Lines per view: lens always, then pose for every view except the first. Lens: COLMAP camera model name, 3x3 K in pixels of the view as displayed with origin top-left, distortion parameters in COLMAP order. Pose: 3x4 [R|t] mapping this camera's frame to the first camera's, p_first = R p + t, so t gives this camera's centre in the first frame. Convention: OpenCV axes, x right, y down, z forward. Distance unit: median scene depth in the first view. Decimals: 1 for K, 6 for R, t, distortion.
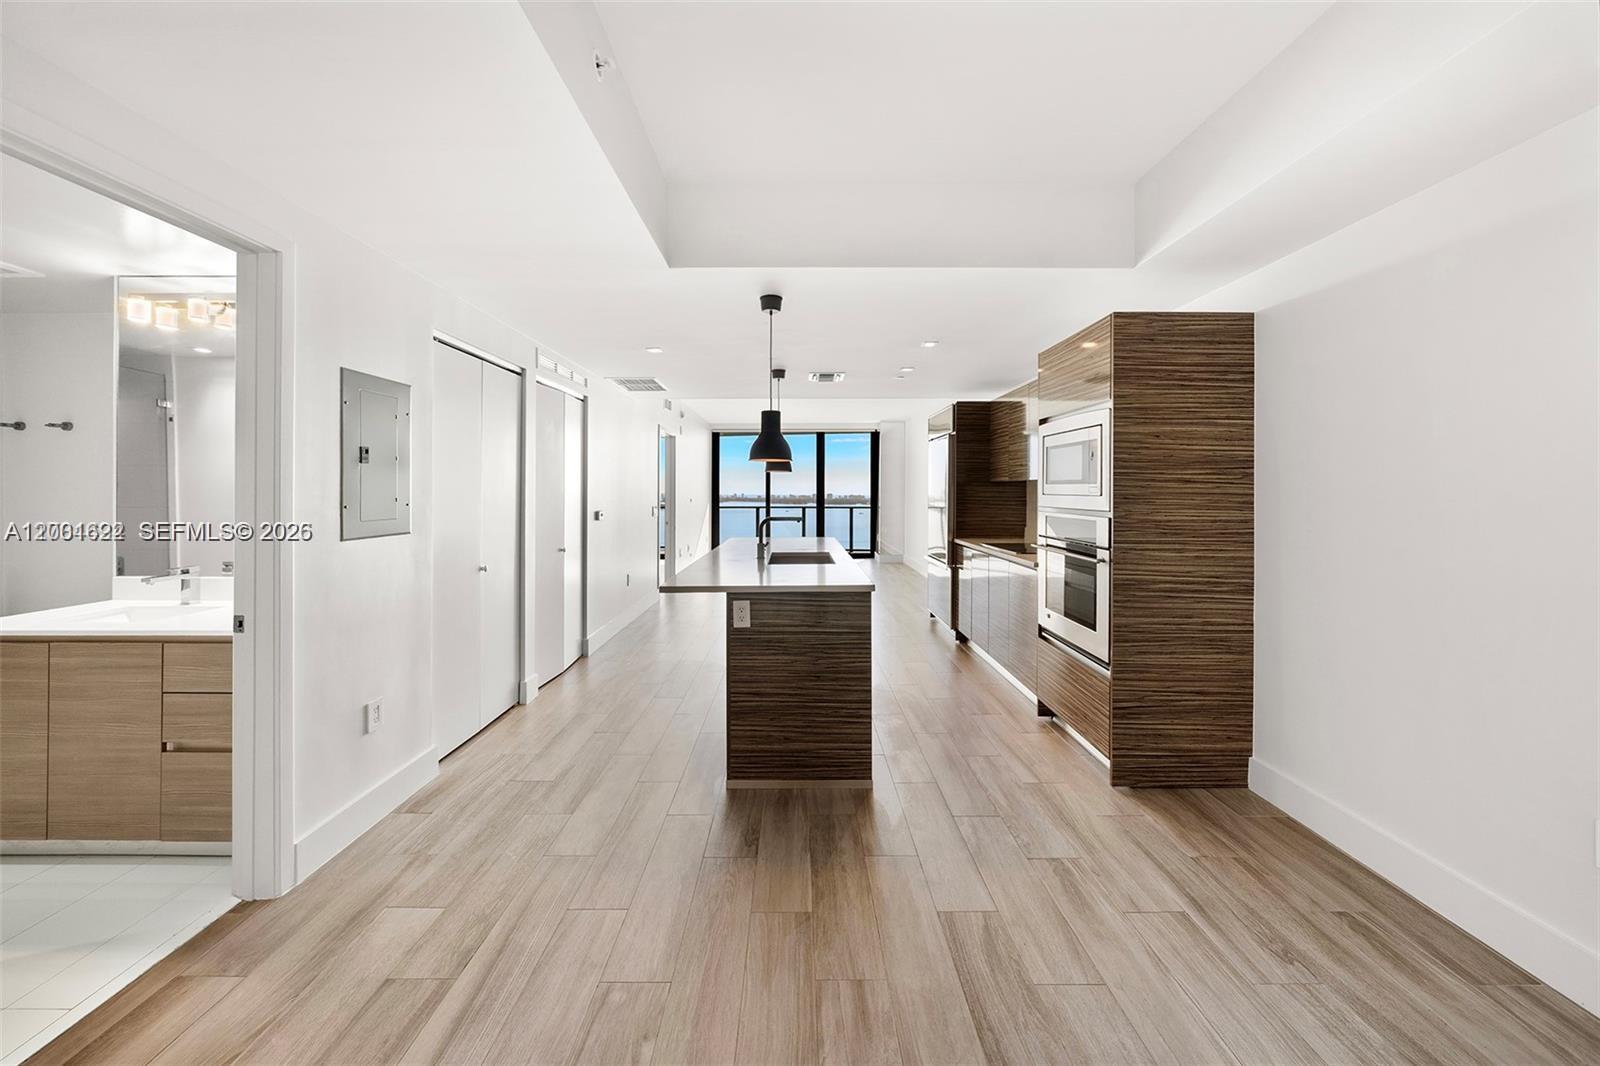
lens RADIAL K [[562.3, 0, 791.6], [0, 562.3, 496.3], [0, 0, 1]] dist [-0.008216, 0.000291]
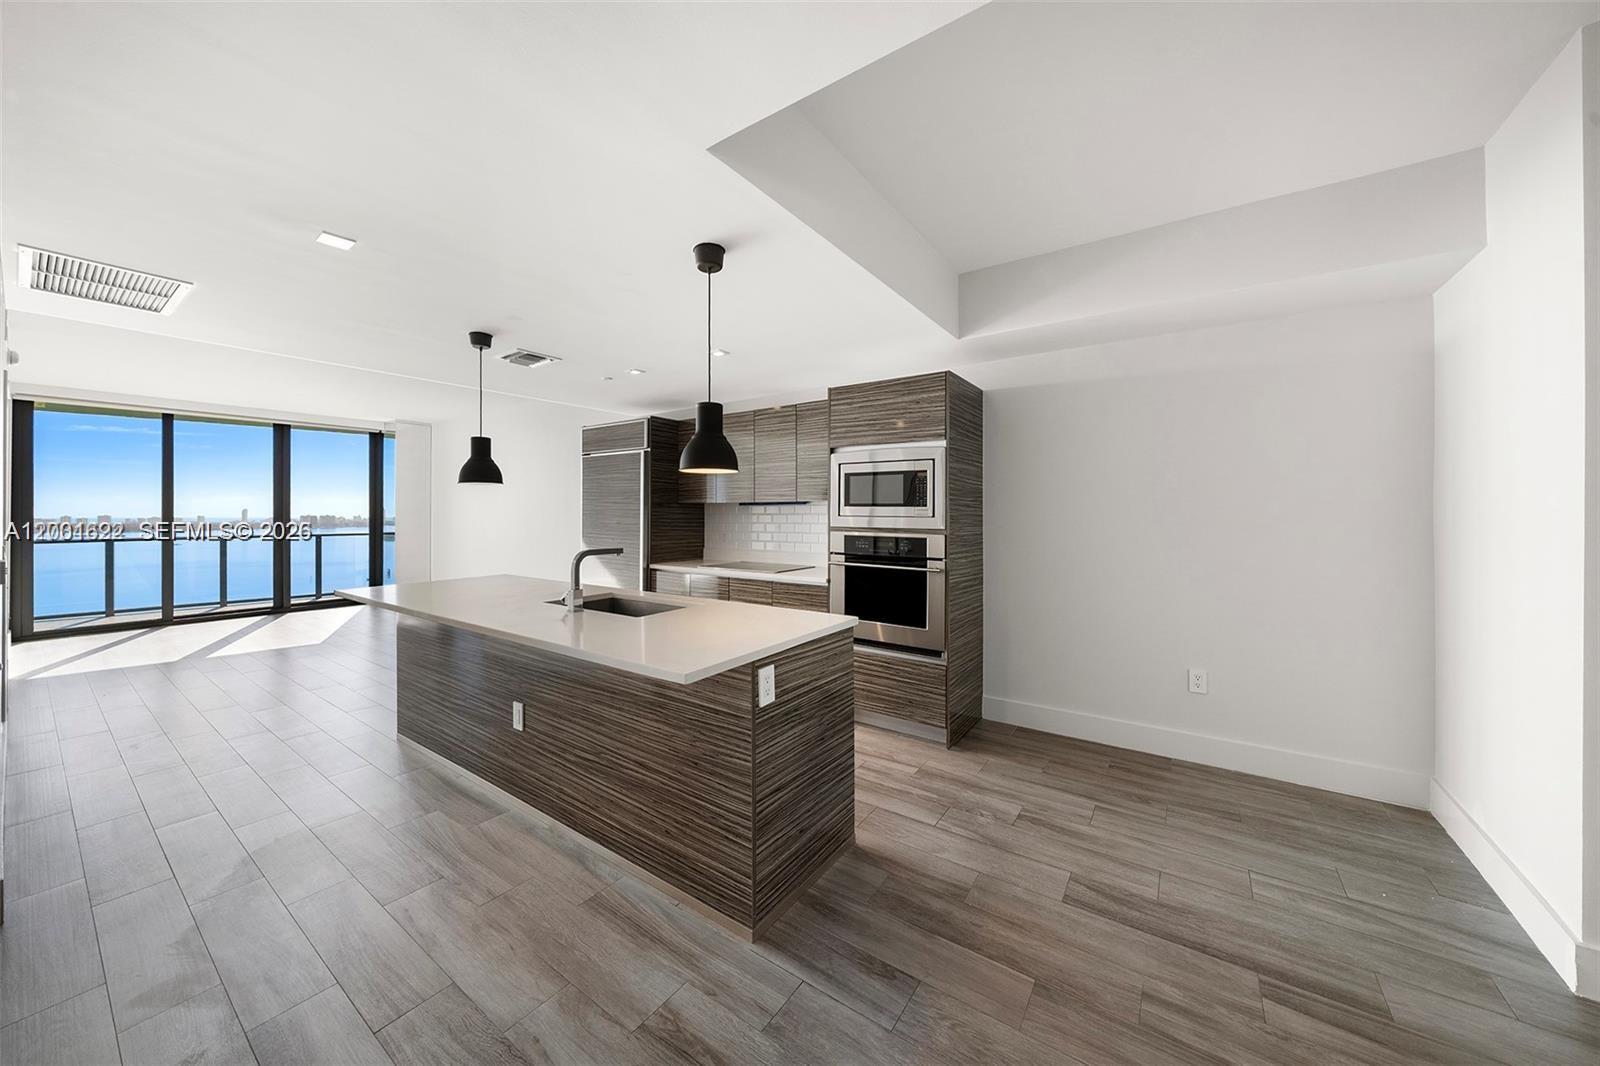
lens RADIAL K [[562.3, 0, 781.6], [0, 562.3, 511.3], [0, 0, 1]] dist [-0.008216, 0.000291]
pose [[0.580939, 0.002648, 0.813943, -0.385462], [0.005432, 0.999960, -0.007130, -0.003946], [-0.813929, 0.008564, 0.580901, 0.330769]]
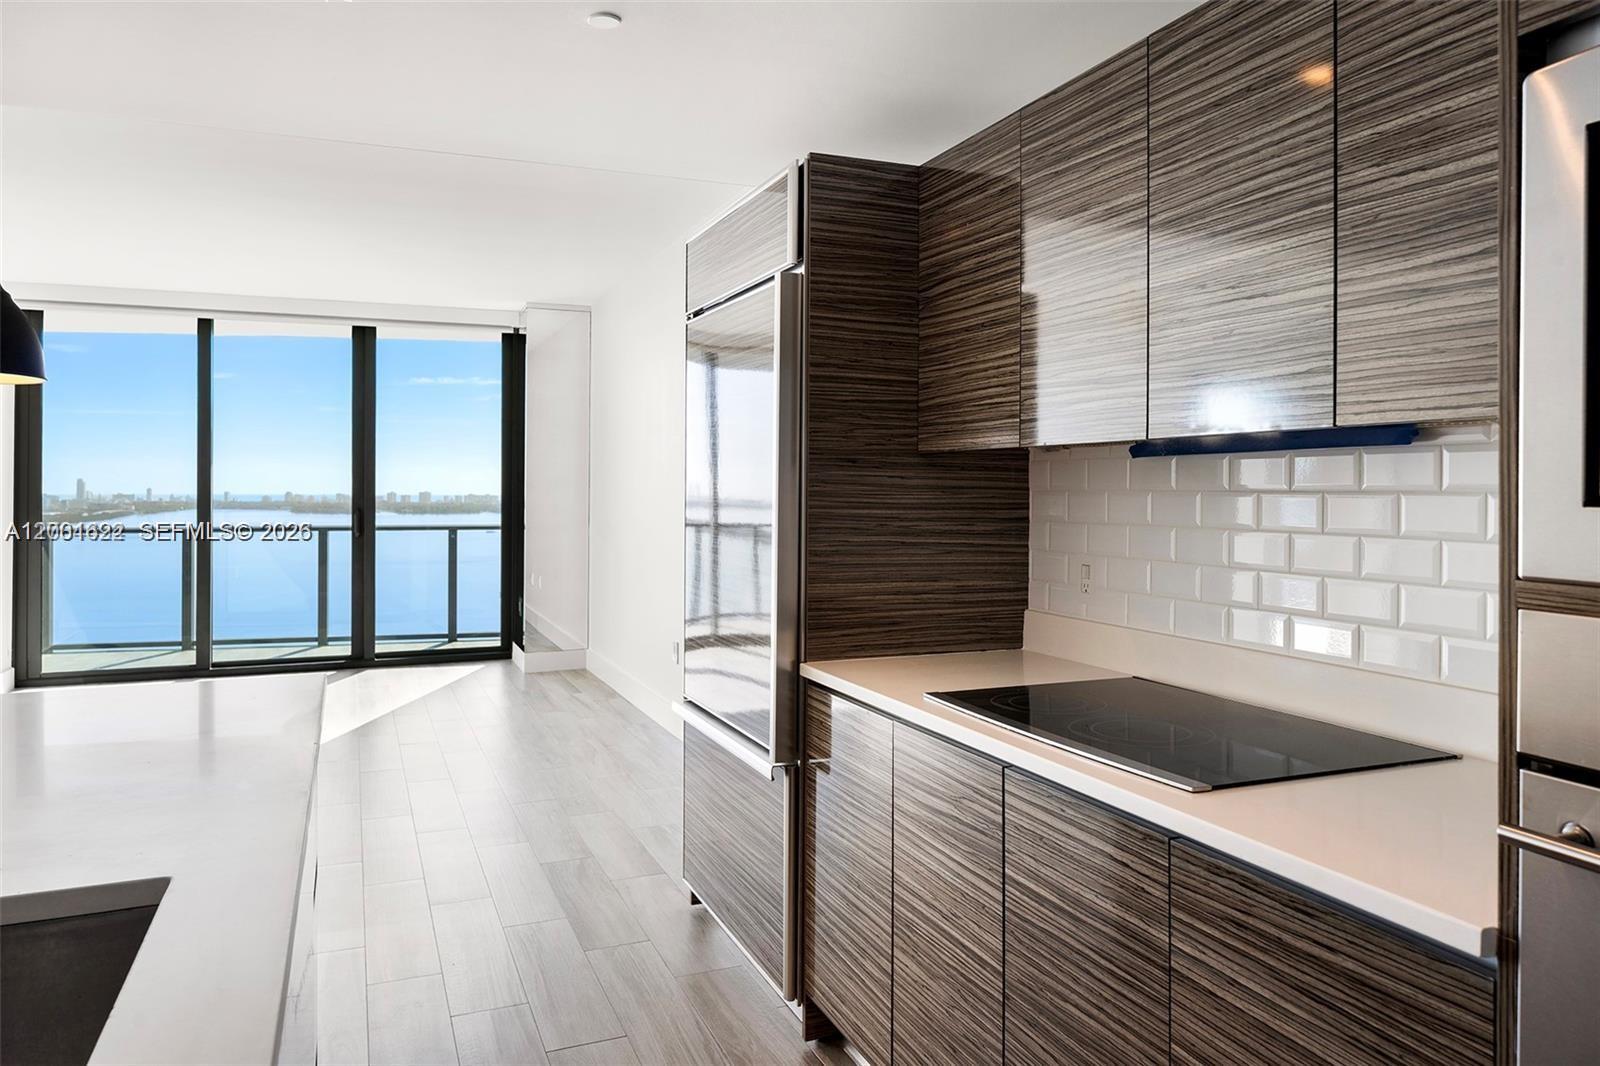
lens RADIAL K [[1086.4, 0, 788.1], [0, 1086.4, 489.5], [0, 0, 1]] dist [0.012209, 0.000308]
pose [[0.924922, 0.005095, 0.380122, 0.098139], [-0.002550, 0.999971, -0.007198, -0.003329], [-0.380147, 0.005688, 0.924908, 0.597509]]
